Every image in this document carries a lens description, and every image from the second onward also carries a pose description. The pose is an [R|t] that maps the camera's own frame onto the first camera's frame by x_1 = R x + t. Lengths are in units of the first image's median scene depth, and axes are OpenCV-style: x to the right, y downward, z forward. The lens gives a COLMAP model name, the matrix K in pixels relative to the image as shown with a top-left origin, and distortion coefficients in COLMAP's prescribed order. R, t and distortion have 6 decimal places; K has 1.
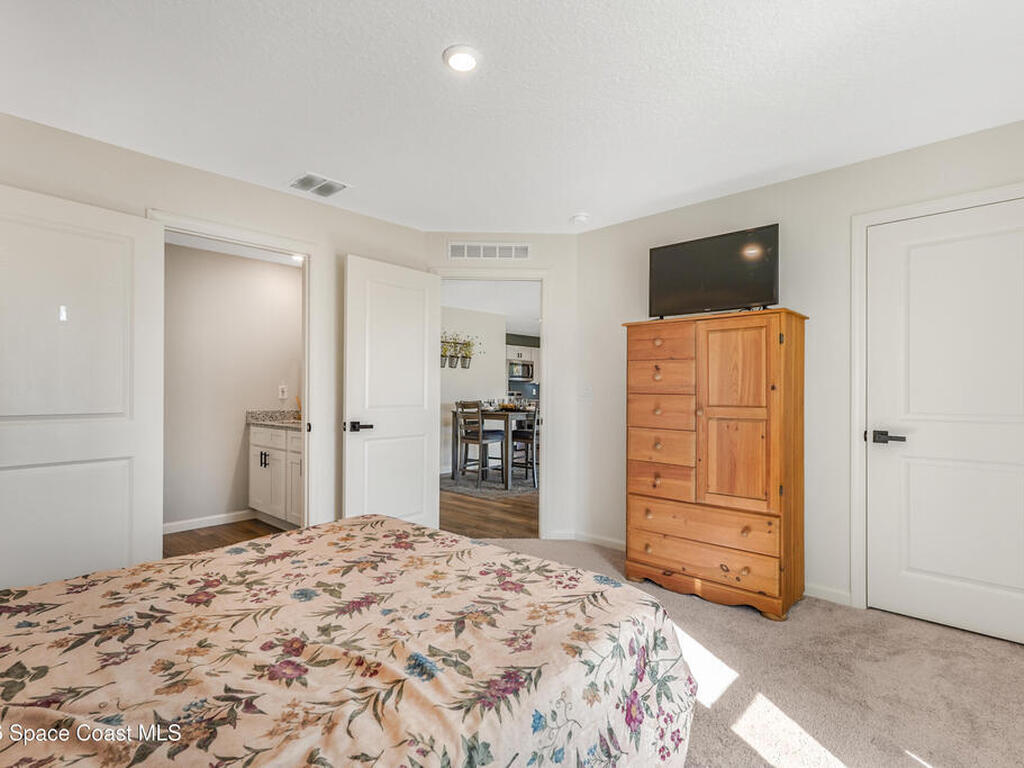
lens RADIAL K [[503.8, 0, 511.1], [0, 503.8, 388.3], [0, 0, 1]] dist [0.004006, 0.002172]
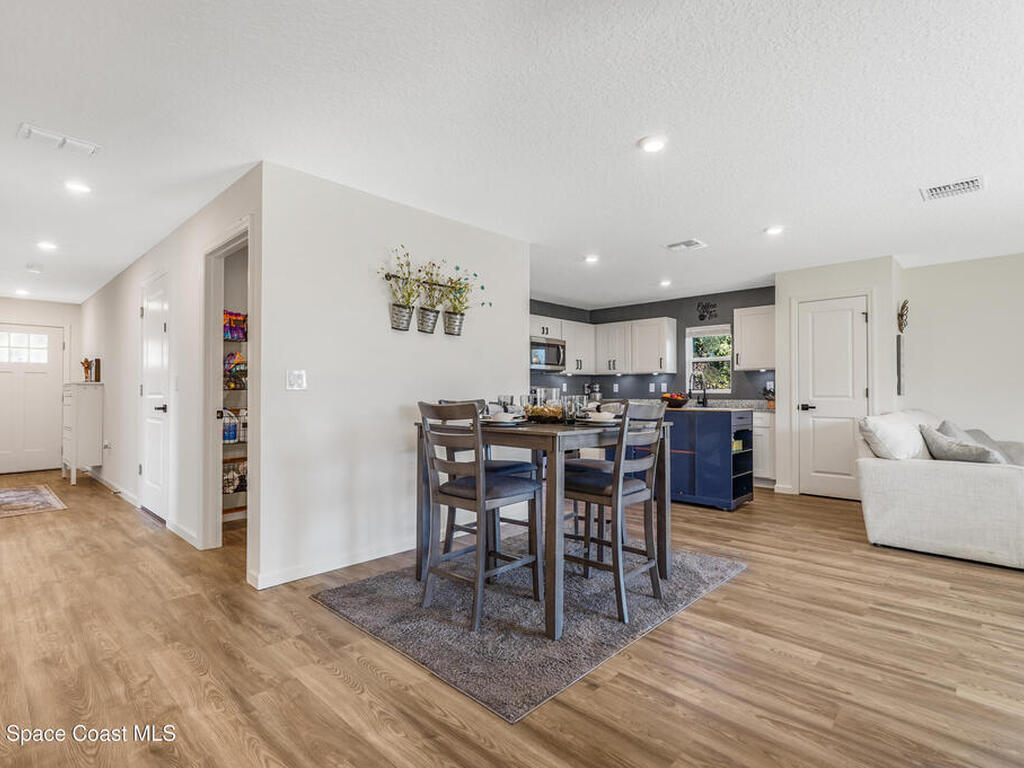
lens RADIAL K [[503.8, 0, 513.8], [0, 503.8, 386.5], [0, 0, 1]] dist [0.004006, 0.002172]
pose [[0.999969, -0.002780, -0.007400, -0.028081], [0.002732, 0.999975, -0.006508, 0.015880], [0.007418, 0.006488, 0.999951, 0.538899]]
